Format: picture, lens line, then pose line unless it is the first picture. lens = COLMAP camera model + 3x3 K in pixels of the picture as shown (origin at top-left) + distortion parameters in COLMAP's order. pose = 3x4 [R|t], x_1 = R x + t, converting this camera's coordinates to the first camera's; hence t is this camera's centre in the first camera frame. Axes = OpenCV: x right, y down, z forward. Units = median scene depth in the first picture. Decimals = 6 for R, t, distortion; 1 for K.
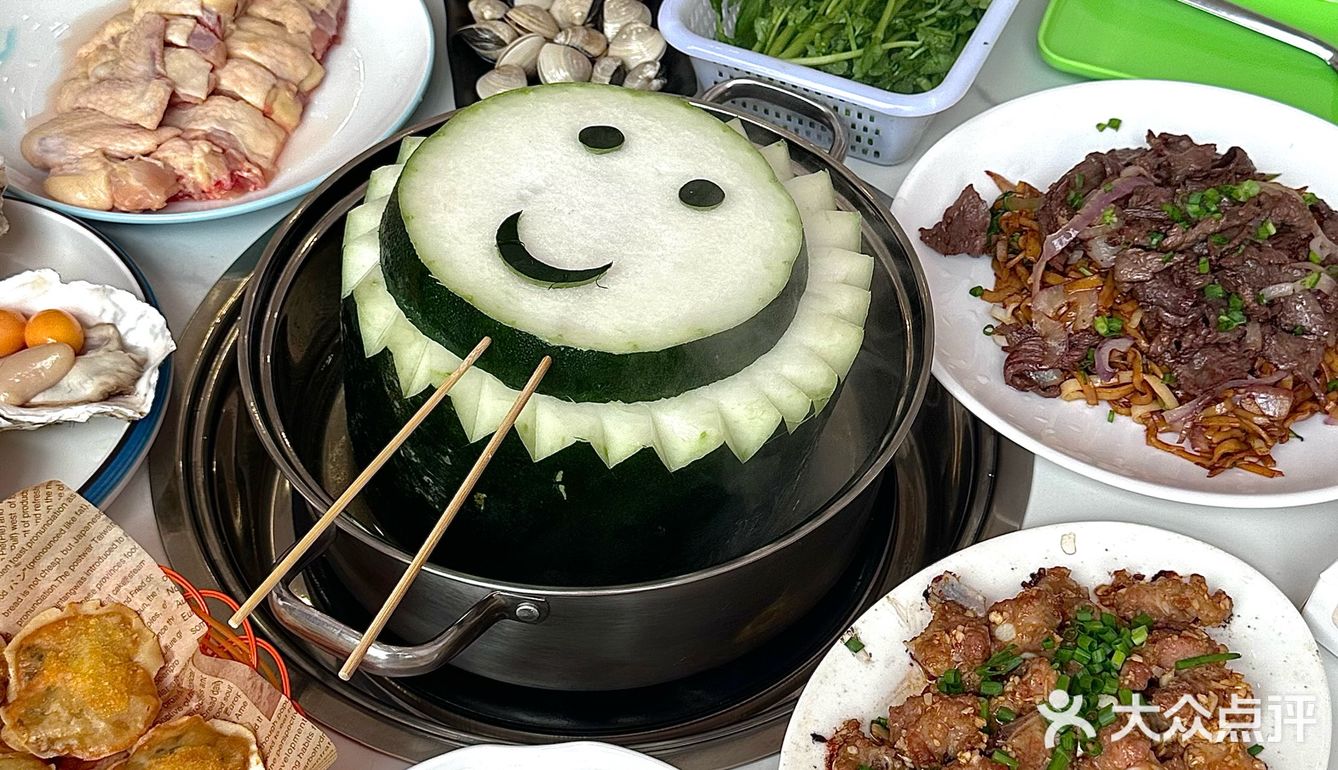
lens RADIAL K [[1570.9, 0, 669.0], [0, 1570.9, 385.0], [0, 0, 1]] dist [0.115182, -0.319855]
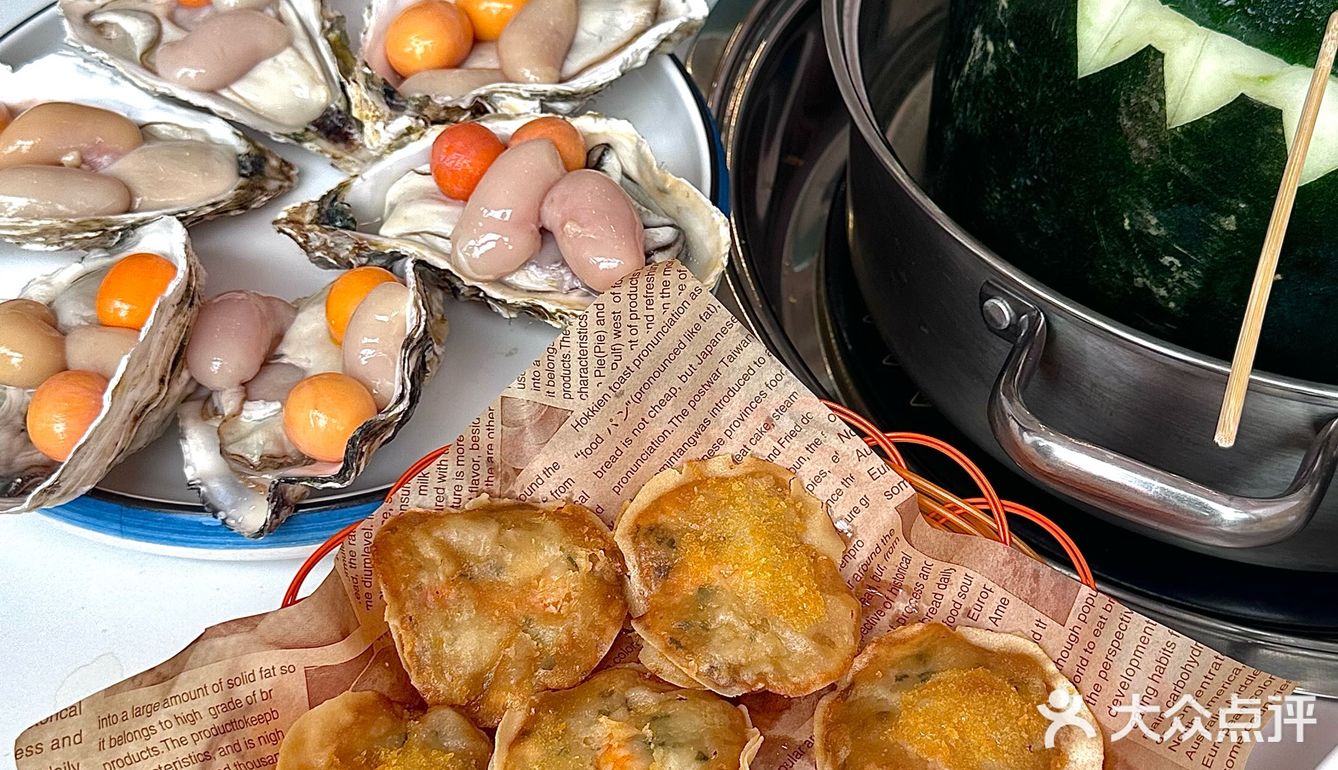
lens RADIAL K [[1570.9, 0, 669.0], [0, 1570.9, 385.0], [0, 0, 1]] dist [0.115182, -0.319855]
pose [[0.999009, -0.043879, 0.007523, -0.374018], [0.043611, 0.998512, 0.032746, 0.081408], [-0.008949, -0.032386, 0.999435, 0.342636]]
